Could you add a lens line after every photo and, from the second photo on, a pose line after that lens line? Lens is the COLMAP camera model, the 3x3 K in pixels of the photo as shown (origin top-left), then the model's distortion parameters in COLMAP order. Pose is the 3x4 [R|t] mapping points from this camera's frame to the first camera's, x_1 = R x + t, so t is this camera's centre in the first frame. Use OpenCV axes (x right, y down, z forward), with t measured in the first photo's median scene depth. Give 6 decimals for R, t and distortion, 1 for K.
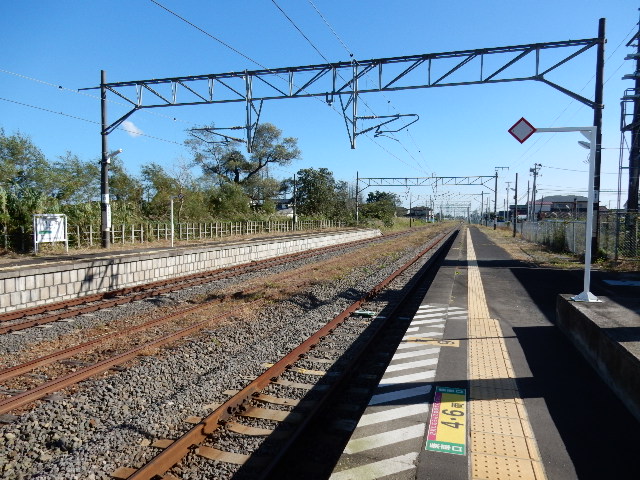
lens RADIAL K [[470.6, 0, 320.3], [0, 470.6, 240.8], [0, 0, 1]] dist [-0.001155, 0.000525]
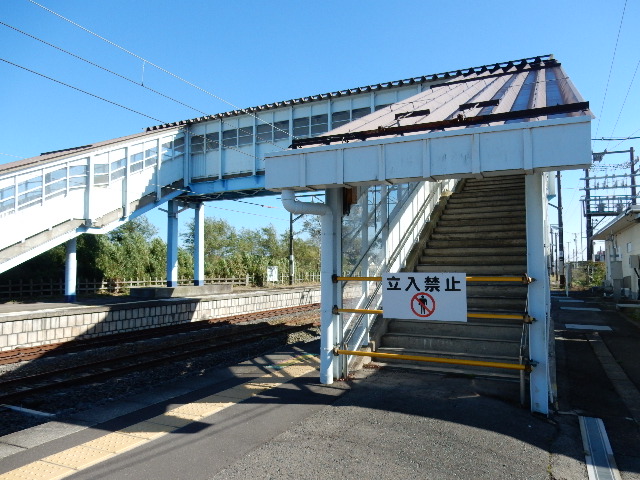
lens RADIAL K [[470.6, 0, 319.7], [0, 470.6, 240.8], [0, 0, 1]] dist [-0.001155, 0.000525]
pose [[0.989026, -0.019346, -0.146467, -0.098813], [0.002460, 0.993409, -0.114597, 0.062444], [0.147719, 0.112979, 0.982555, -0.902088]]
